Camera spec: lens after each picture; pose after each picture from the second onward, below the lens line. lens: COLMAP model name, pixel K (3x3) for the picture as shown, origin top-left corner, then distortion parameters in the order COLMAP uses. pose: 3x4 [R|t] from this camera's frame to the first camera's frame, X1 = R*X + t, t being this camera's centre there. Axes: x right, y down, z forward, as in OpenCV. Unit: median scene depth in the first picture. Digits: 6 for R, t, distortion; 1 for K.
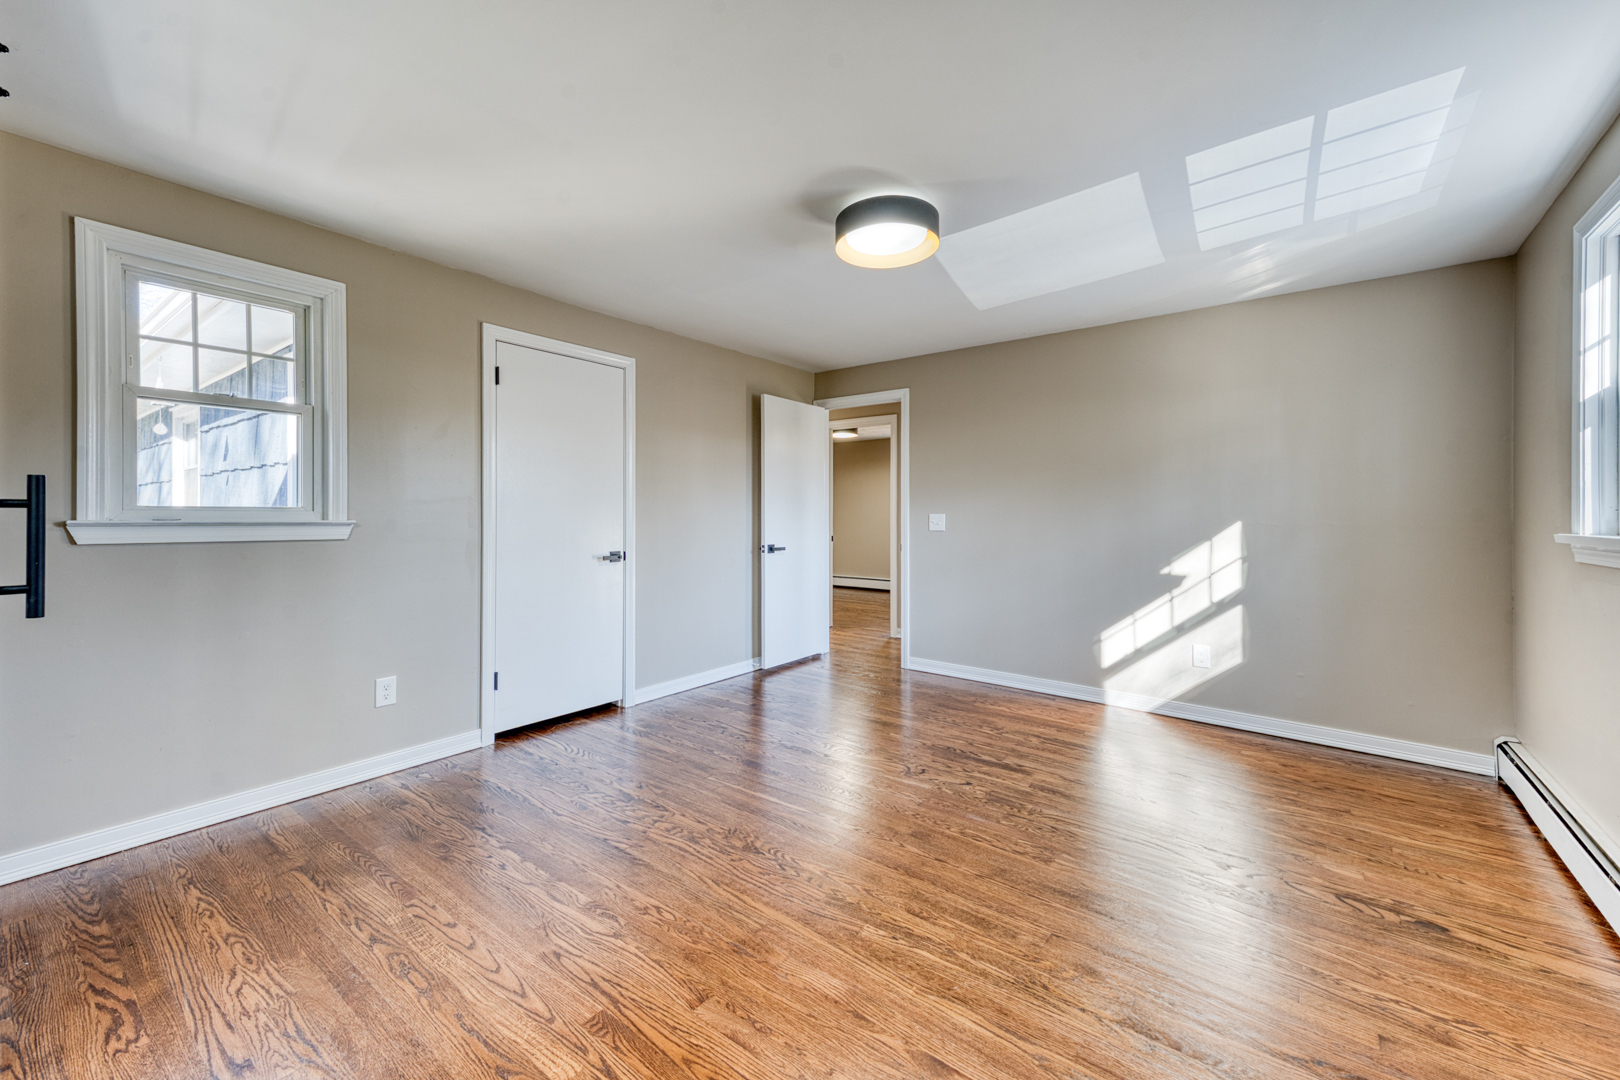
lens RADIAL K [[661.7, 0, 811.8], [0, 661.7, 528.9], [0, 0, 1]] dist [0.038439, -0.000596]
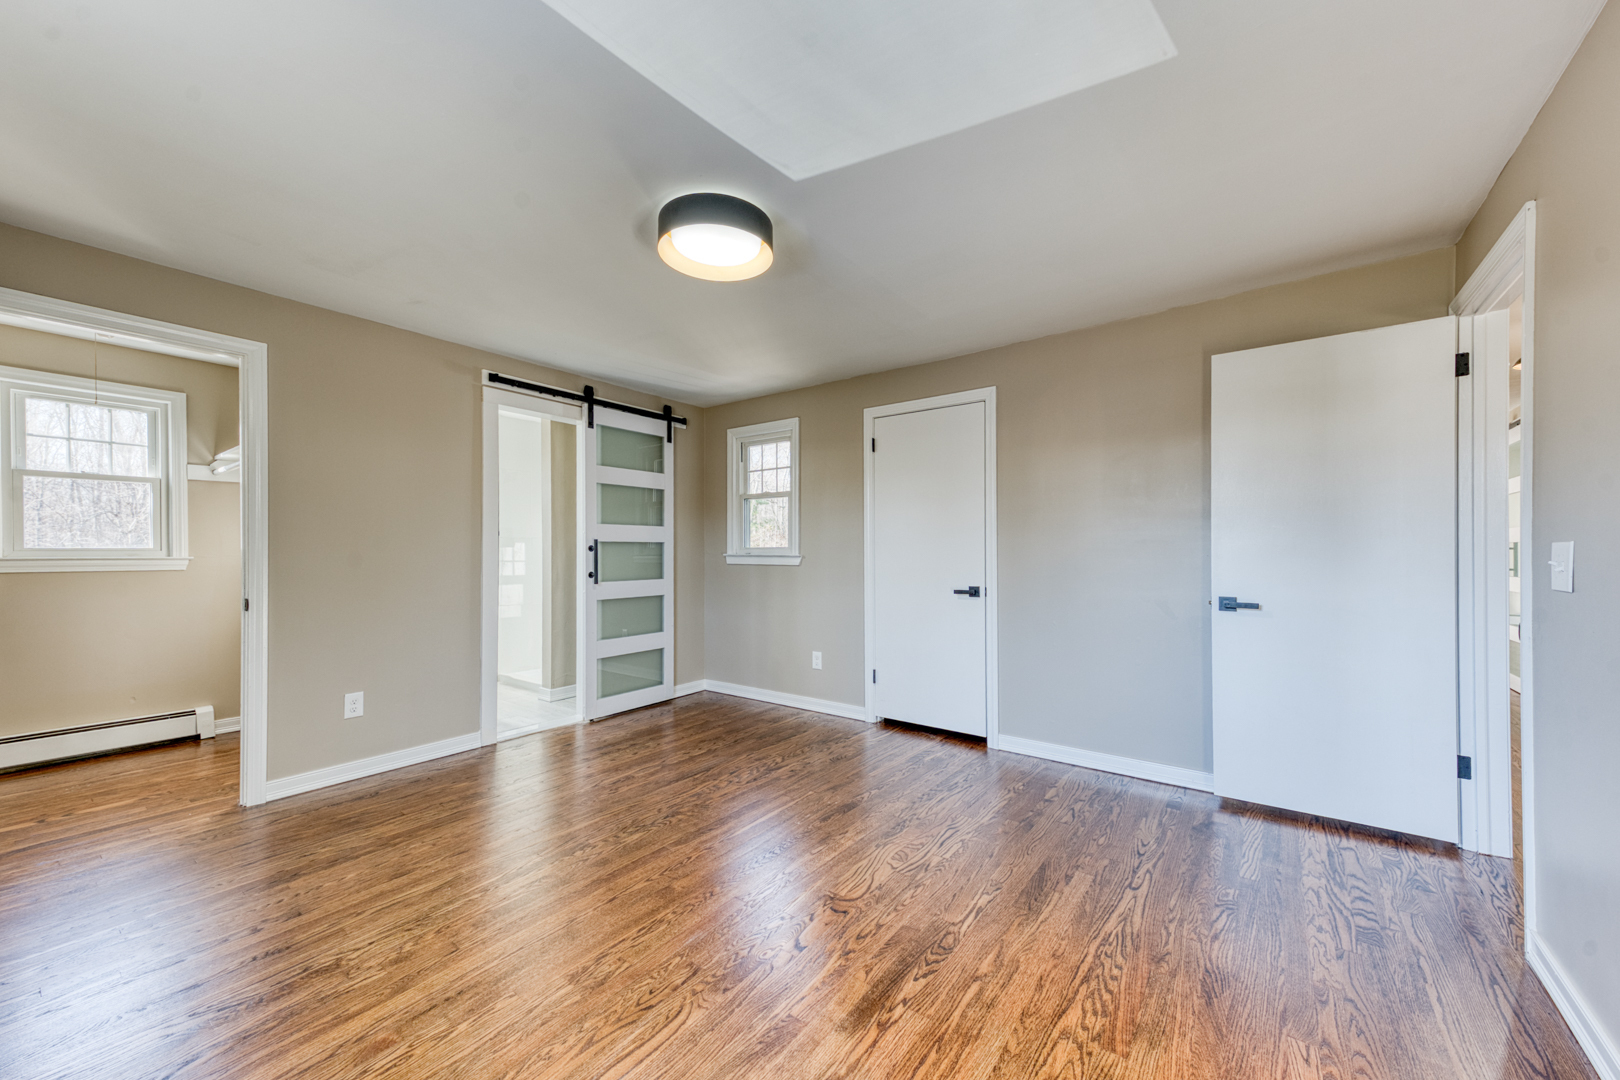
lens RADIAL K [[614.7, 0, 807.8], [0, 614.7, 572.8], [0, 0, 1]] dist [0.018107, 0.000029]
pose [[-0.014094, 0.032305, -0.999379, 0.779056], [-0.019172, 0.999285, 0.032573, -0.015486], [0.999717, 0.019619, -0.013464, 0.928058]]
